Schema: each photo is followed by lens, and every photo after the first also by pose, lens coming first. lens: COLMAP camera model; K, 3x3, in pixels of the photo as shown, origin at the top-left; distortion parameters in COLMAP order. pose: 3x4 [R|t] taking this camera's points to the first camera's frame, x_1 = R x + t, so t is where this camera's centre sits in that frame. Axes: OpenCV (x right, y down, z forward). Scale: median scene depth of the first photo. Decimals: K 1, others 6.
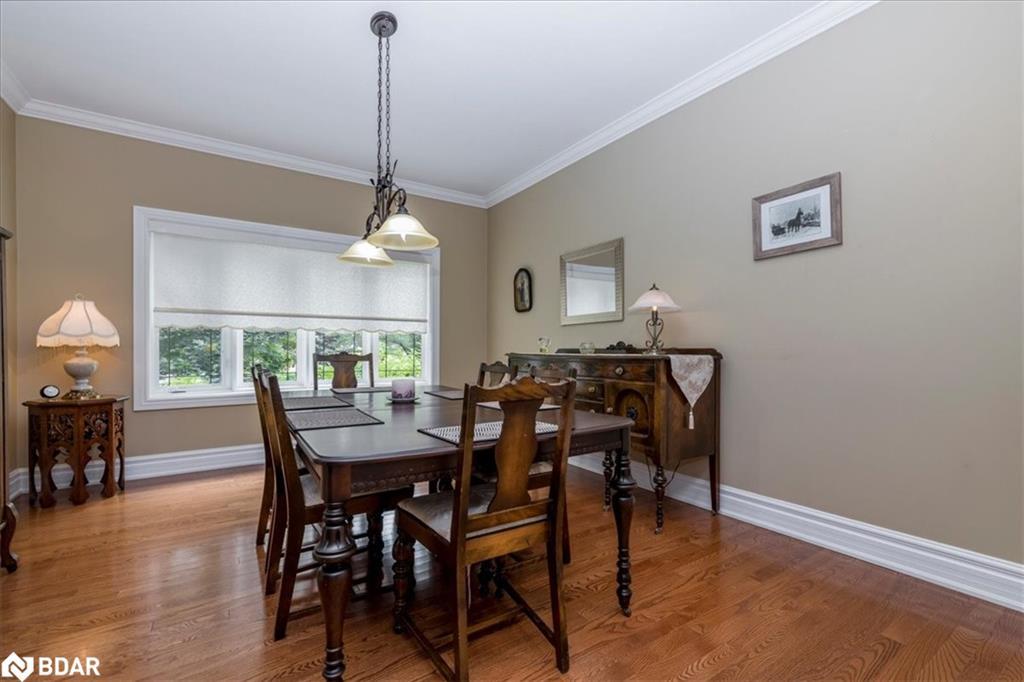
lens RADIAL K [[457.7, 0, 513.9], [0, 457.7, 346.4], [0, 0, 1]] dist [-0.000812, -0.000639]
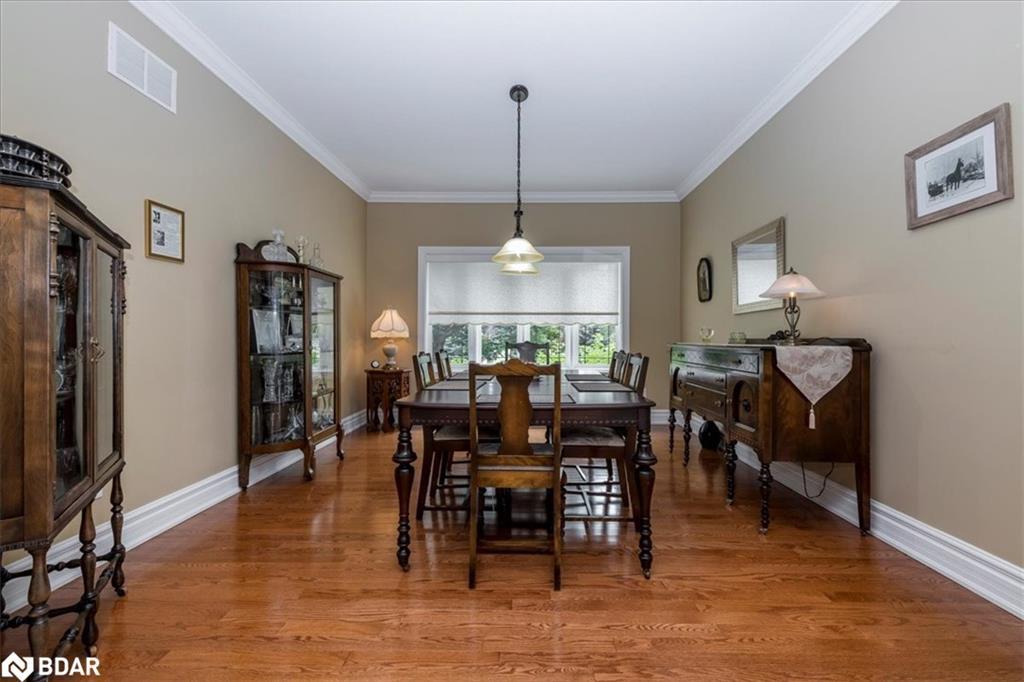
lens RADIAL K [[447.9, 0, 512.7], [0, 447.9, 334.7], [0, 0, 1]] dist [0.000993, -0.008954]
pose [[0.810770, -0.005539, -0.585339, 0.403695], [0.002985, 0.999981, -0.005328, 0.000193], [0.585358, 0.002573, 0.810771, -0.050136]]
